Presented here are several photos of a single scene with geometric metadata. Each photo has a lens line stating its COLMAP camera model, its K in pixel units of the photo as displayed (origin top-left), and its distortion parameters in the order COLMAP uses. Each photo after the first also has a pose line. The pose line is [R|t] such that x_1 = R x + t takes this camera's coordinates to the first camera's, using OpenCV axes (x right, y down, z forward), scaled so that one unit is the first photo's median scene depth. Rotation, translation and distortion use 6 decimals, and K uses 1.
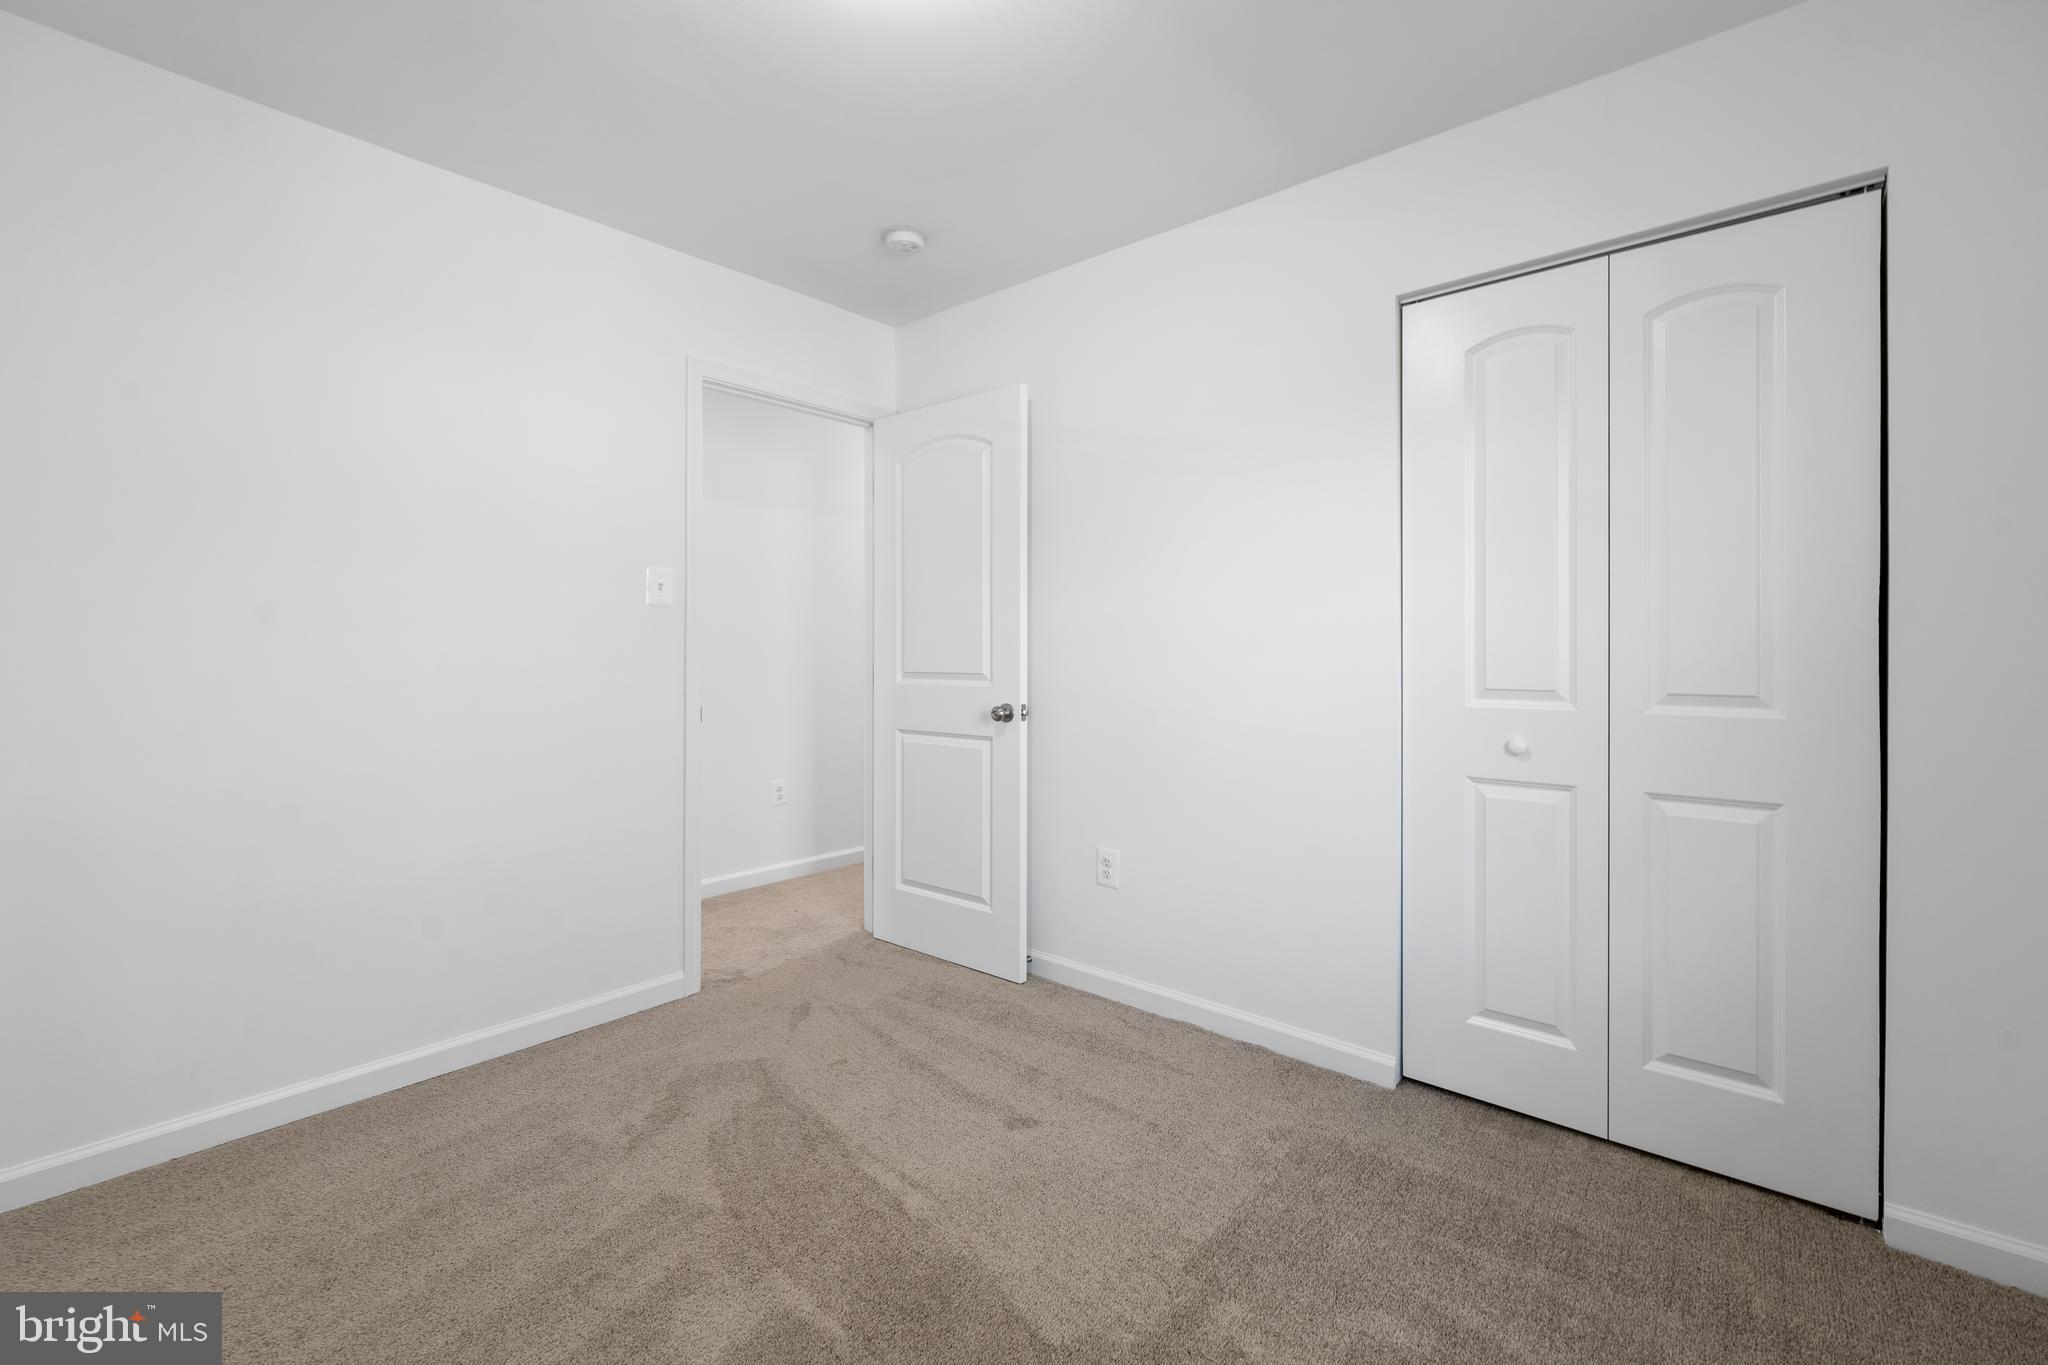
lens RADIAL K [[873.7, 0, 1045.9], [0, 873.7, 650.7], [0, 0, 1]] dist [-0.000265, 0.000030]
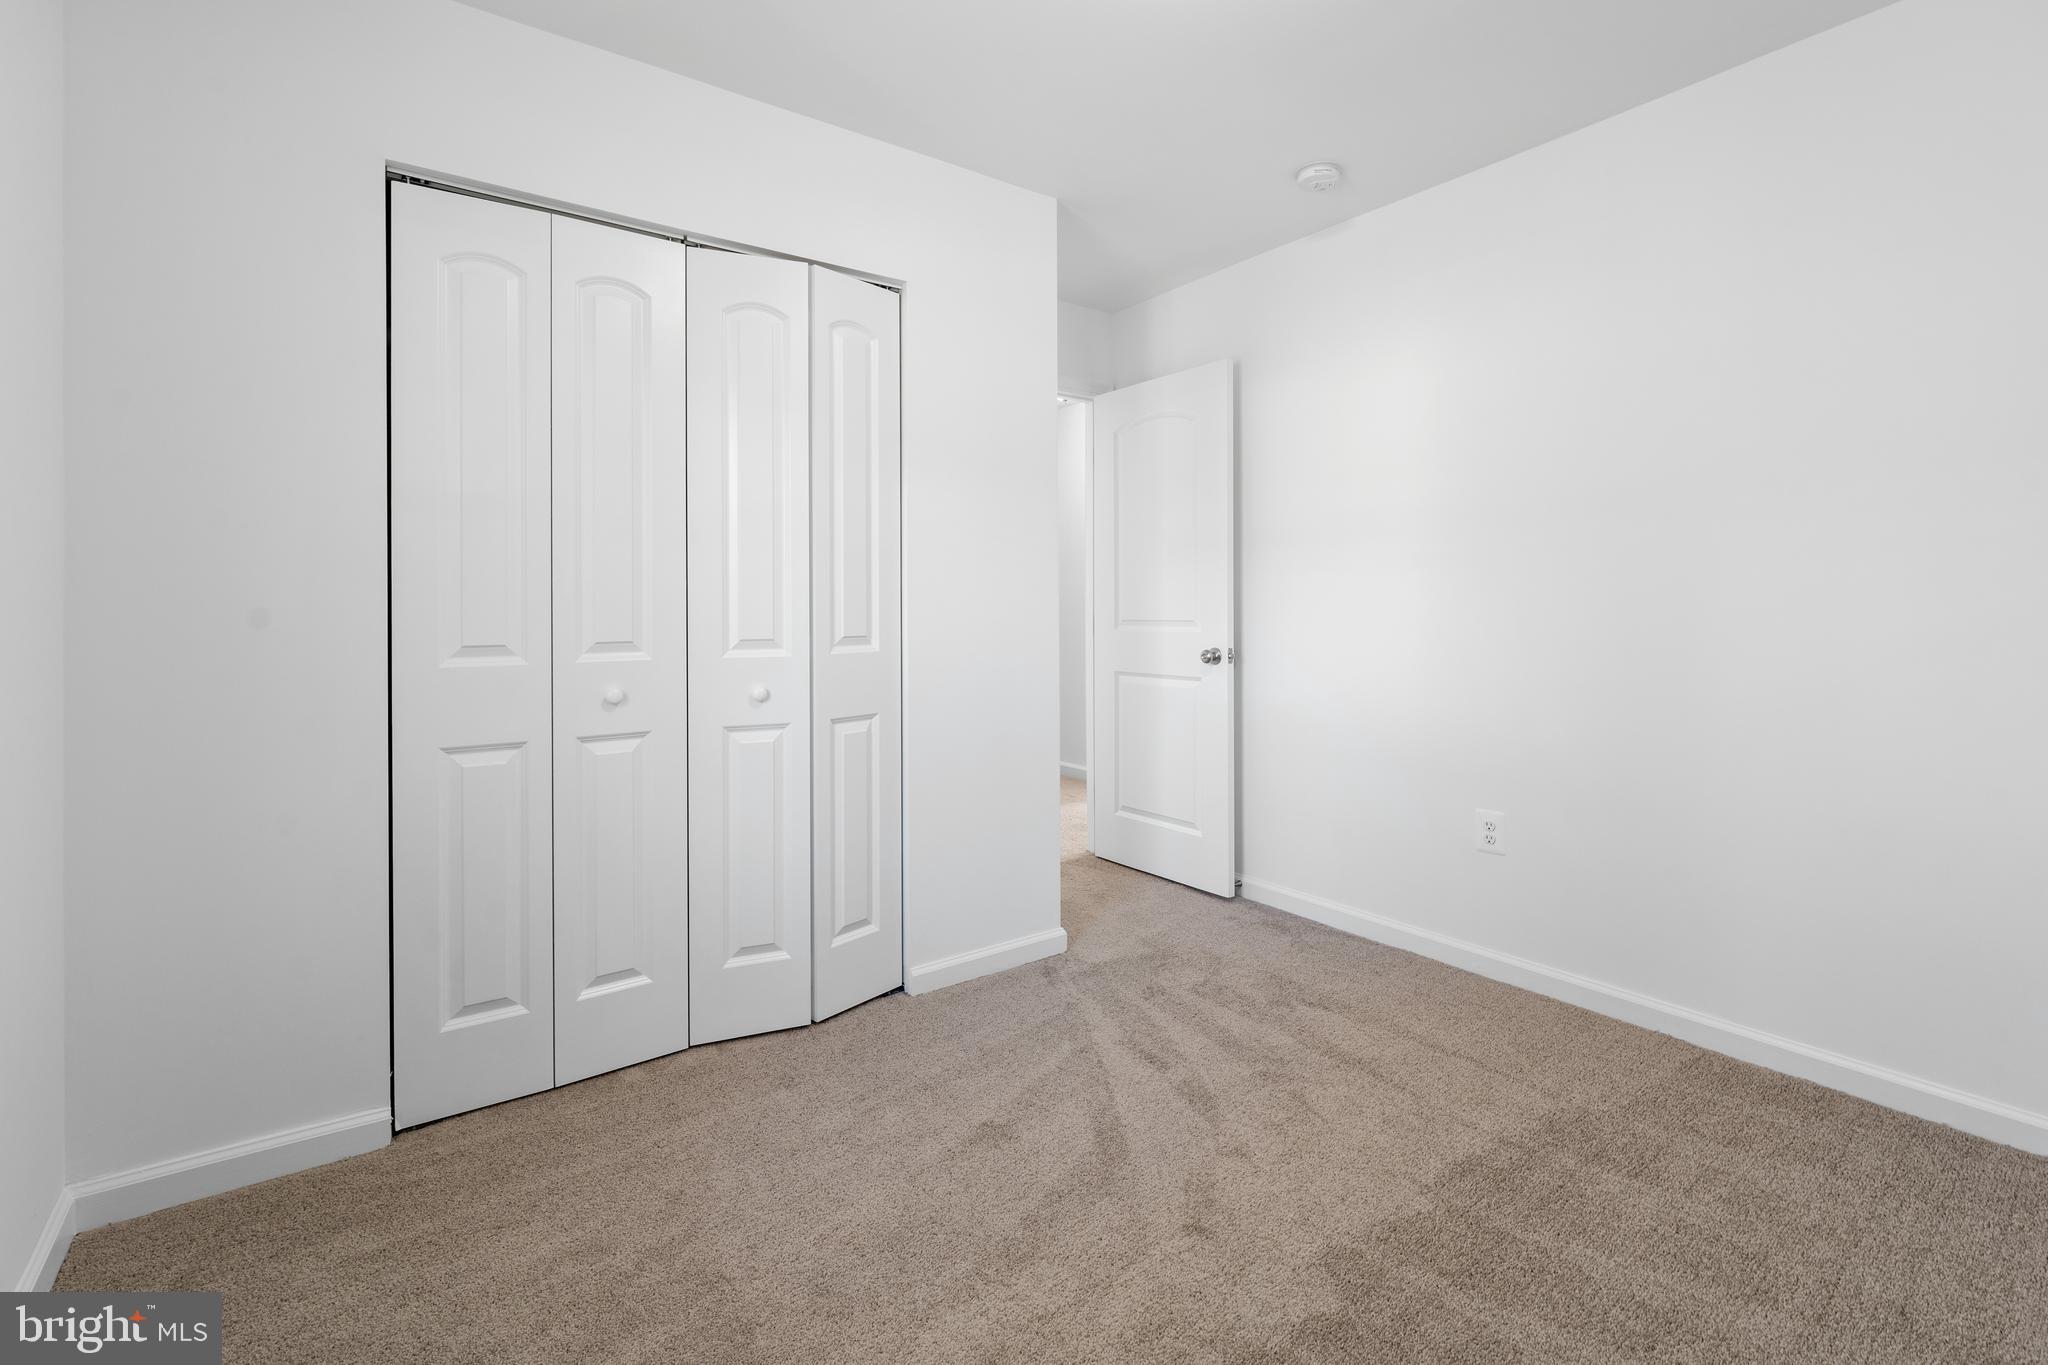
lens RADIAL K [[919.8, 0, 1022.7], [0, 919.8, 606.7], [0, 0, 1]] dist [0.000389, 0.000235]
pose [[0.268017, -0.010960, 0.963352, -0.335060], [0.008286, 0.999925, 0.009070, -0.000322], [-0.963378, 0.005551, 0.268088, 0.266828]]
